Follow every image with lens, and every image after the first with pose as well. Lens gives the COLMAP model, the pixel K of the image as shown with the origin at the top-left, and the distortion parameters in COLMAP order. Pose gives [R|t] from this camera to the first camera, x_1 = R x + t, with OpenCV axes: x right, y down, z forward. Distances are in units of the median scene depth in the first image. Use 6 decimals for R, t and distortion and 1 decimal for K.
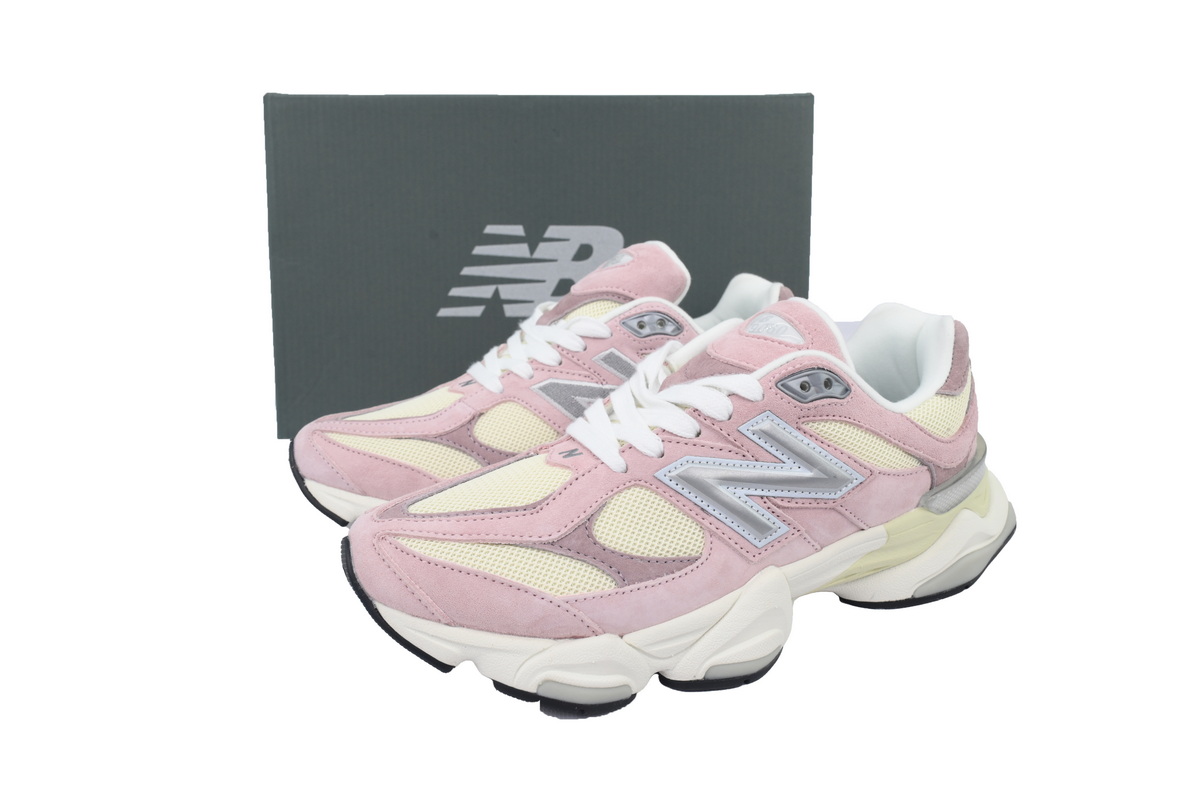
lens RADIAL K [[869.4, 0, 600.0], [0, 869.4, 400.0], [0, 0, 1]] dist [0.000217, -0.000553]
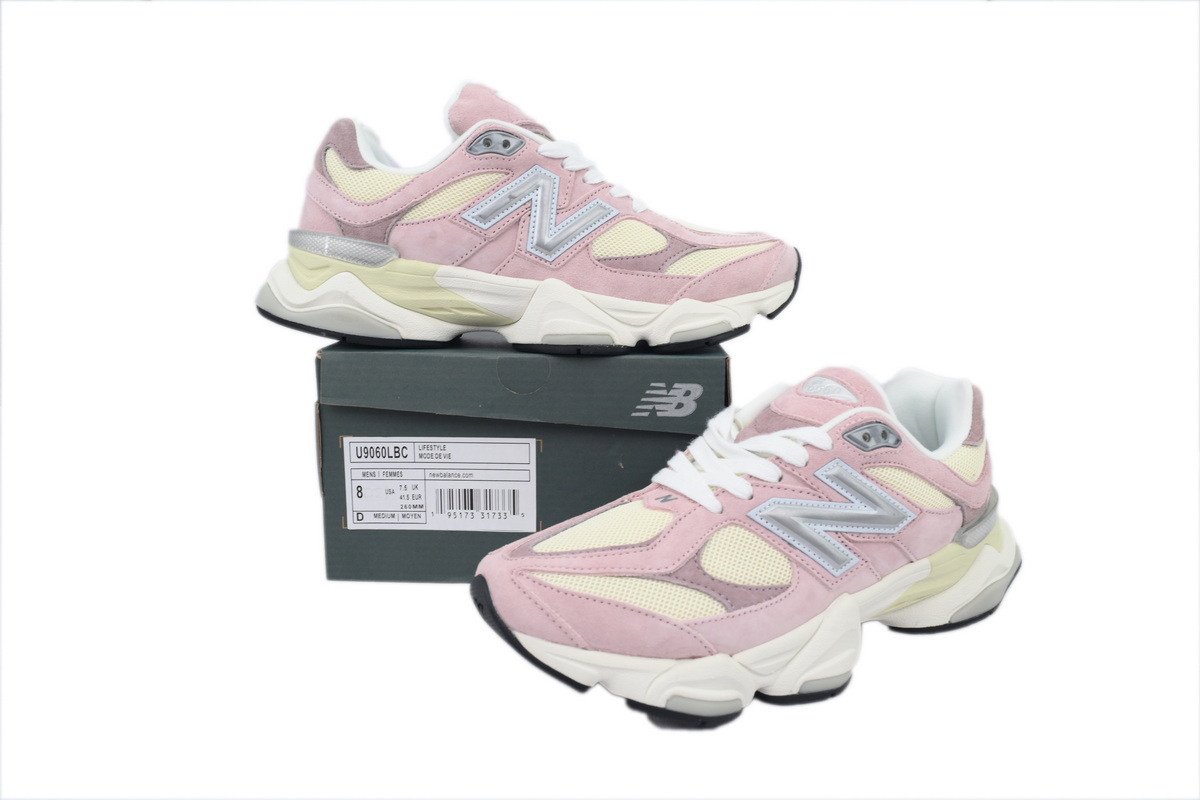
lens RADIAL K [[869.4, 0, 600.0], [0, 869.4, 400.0], [0, 0, 1]] dist [0.000217, -0.000553]
pose [[0.994711, -0.003695, 0.102644, -0.249102], [0.013124, 0.995734, -0.091336, 0.037765], [-0.101869, 0.092200, 0.990516, -0.134937]]
